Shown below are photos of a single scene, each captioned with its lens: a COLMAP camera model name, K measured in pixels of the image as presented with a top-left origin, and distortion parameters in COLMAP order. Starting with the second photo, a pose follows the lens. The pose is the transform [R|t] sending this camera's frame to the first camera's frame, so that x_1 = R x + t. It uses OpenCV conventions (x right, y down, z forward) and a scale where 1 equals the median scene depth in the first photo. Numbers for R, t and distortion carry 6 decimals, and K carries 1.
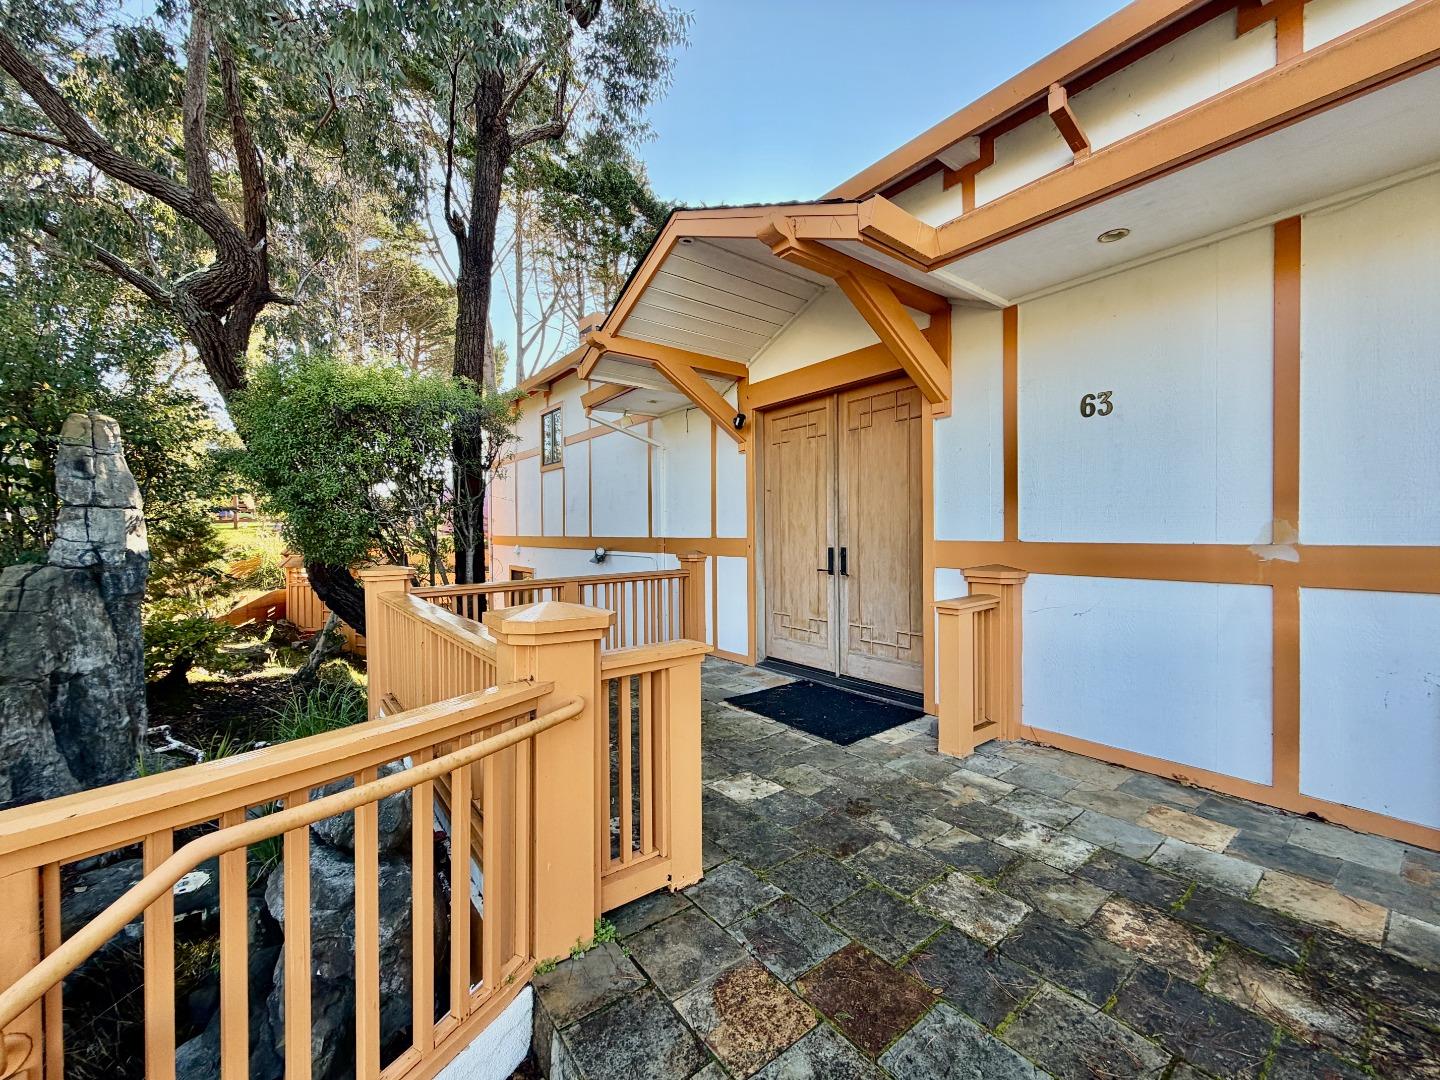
lens RADIAL K [[574.5, 0, 721.0], [0, 574.5, 538.0], [0, 0, 1]] dist [0.001944, -0.000076]
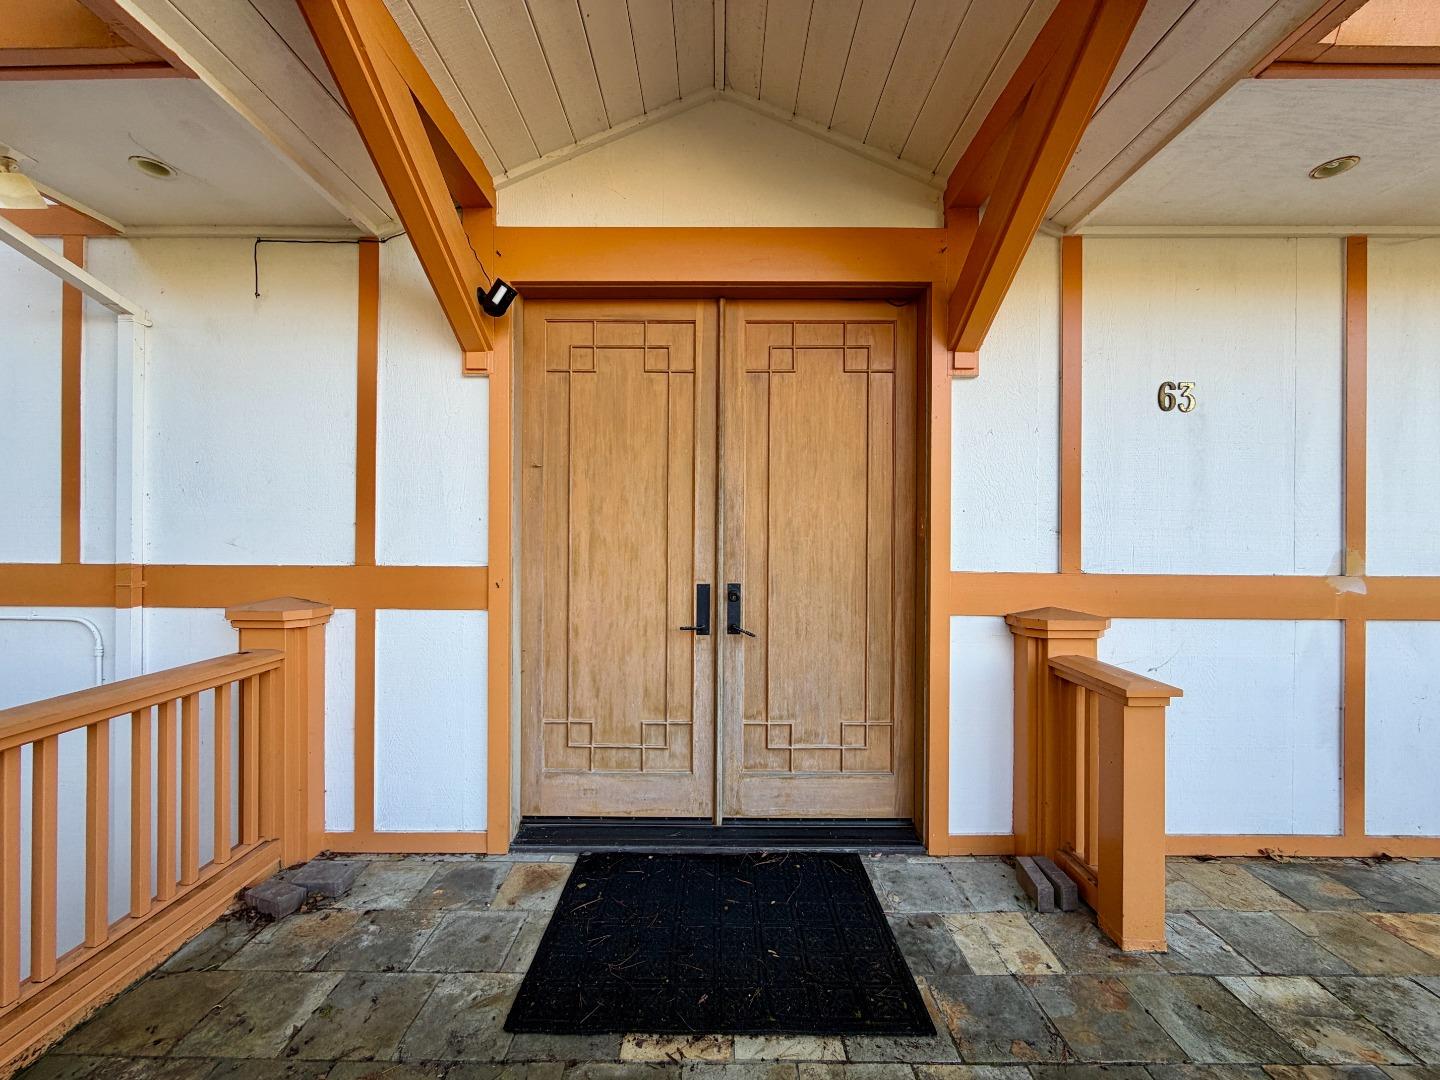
lens RADIAL K [[574.5, 0, 717.1], [0, 574.5, 538.5], [0, 0, 1]] dist [0.001944, -0.000076]
pose [[0.616660, 0.010221, 0.787163, -0.231944], [-0.002671, 0.999937, -0.010891, -0.020921], [-0.787225, 0.004613, 0.616648, 0.691686]]
